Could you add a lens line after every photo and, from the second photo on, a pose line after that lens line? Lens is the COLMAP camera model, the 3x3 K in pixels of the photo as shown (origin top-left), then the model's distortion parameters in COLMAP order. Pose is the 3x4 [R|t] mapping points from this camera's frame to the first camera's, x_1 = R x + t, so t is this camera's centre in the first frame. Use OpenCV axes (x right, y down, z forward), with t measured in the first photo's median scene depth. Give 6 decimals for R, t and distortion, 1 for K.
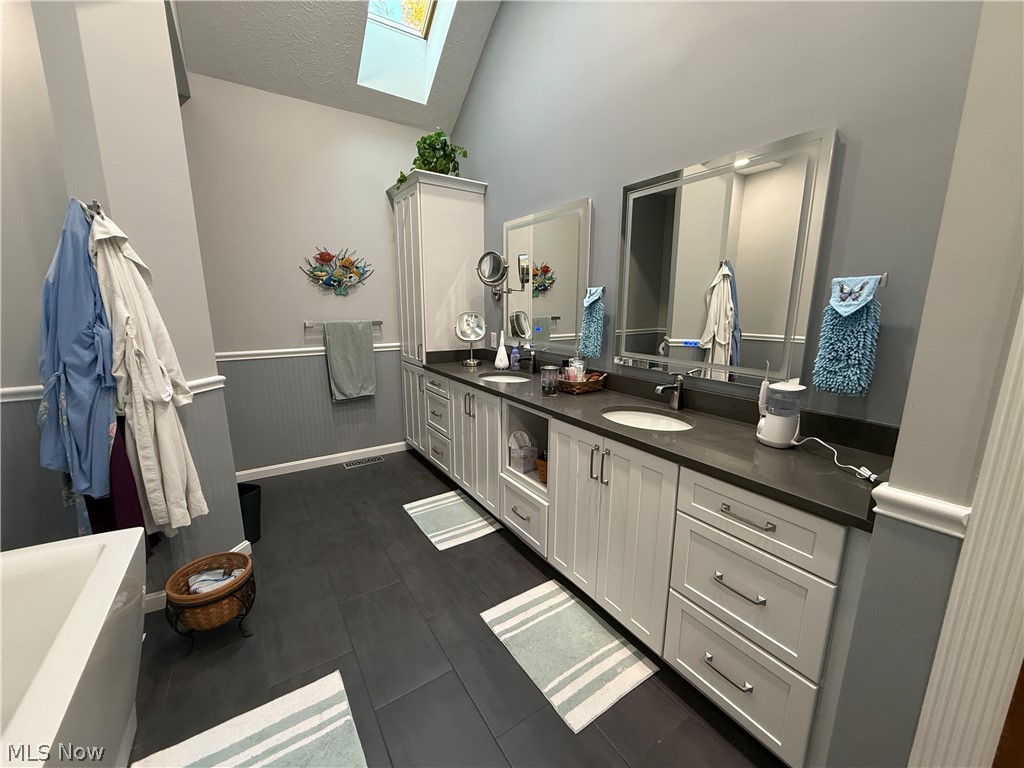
lens RADIAL K [[406.5, 0, 511.0], [0, 406.5, 383.2], [0, 0, 1]] dist [-0.001992, 0.000026]
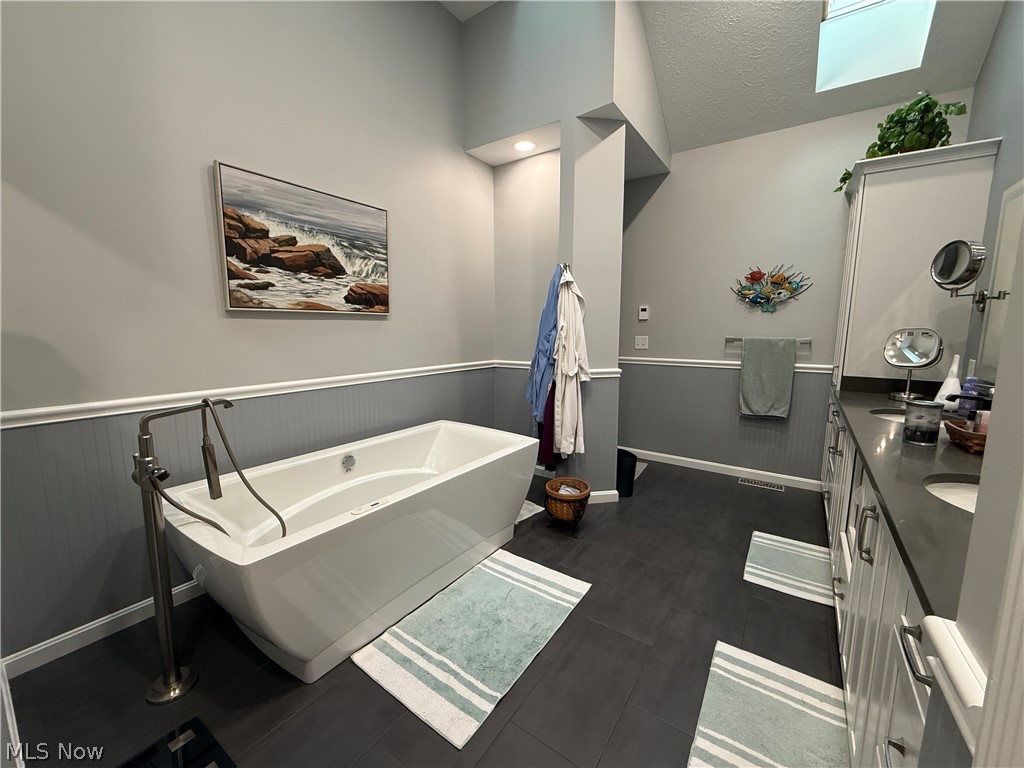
lens RADIAL K [[406.5, 0, 511.8], [0, 406.5, 384.1], [0, 0, 1]] dist [-0.001992, 0.000026]
pose [[0.367454, 0.128129, -0.921173, 0.325635], [-0.179869, 0.981555, 0.064778, 0.007199], [0.912483, 0.141887, 0.383723, 0.073953]]
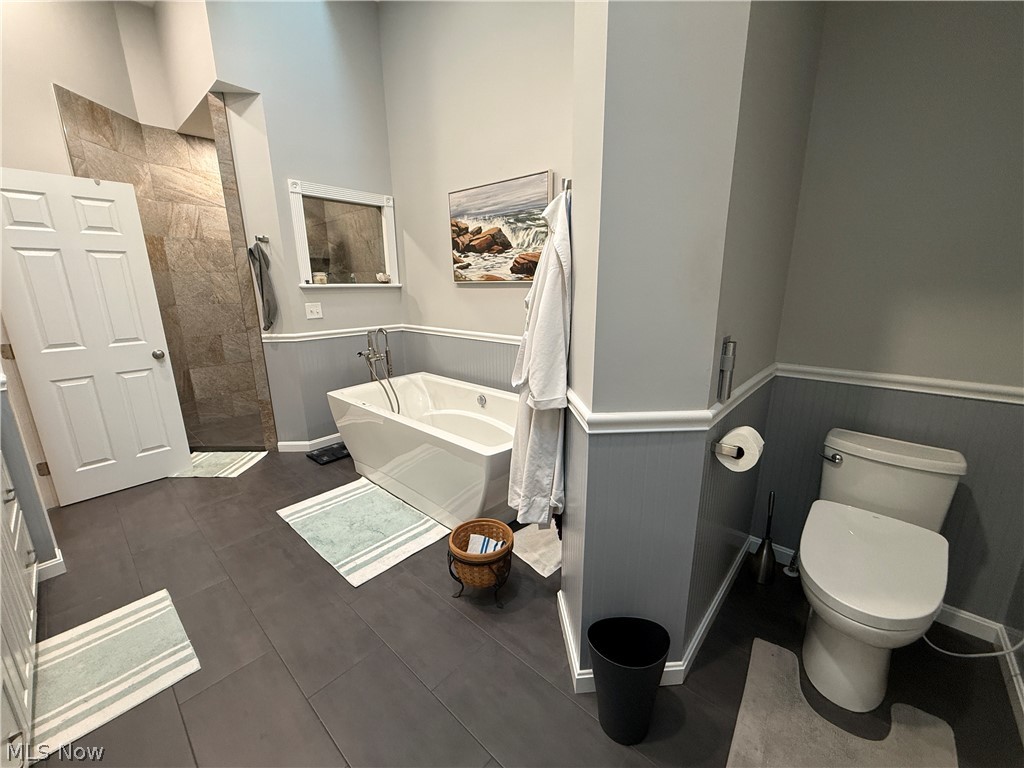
lens RADIAL K [[406.5, 0, 513.3], [0, 406.5, 383.1], [0, 0, 1]] dist [-0.001992, 0.000026]
pose [[-0.966768, 0.068410, -0.246331, -0.323456], [-0.041864, 0.908165, 0.416513, -0.203314], [0.252203, 0.412984, -0.875122, 1.000507]]
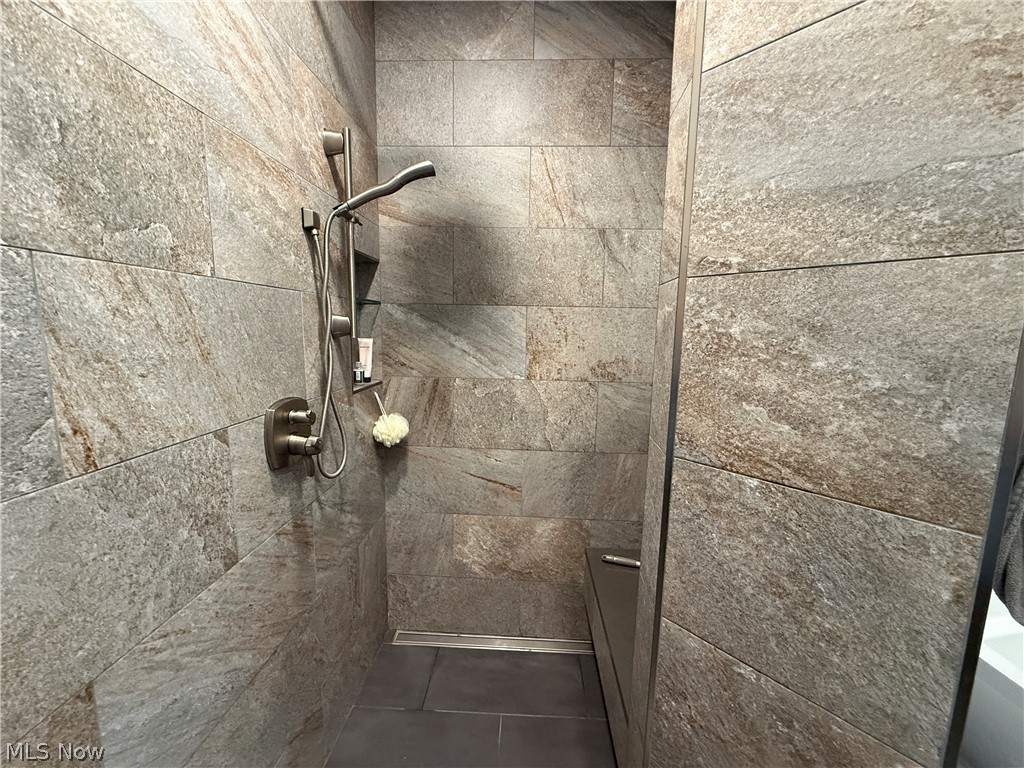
lens RADIAL K [[406.5, 0, 508.8], [0, 406.5, 382.7], [0, 0, 1]] dist [-0.001992, 0.000026]
pose [[-0.586986, 0.099343, -0.803479, 0.291921], [-0.176487, 0.952873, 0.246748, 0.031012], [0.790126, 0.286641, -0.541791, -0.256031]]
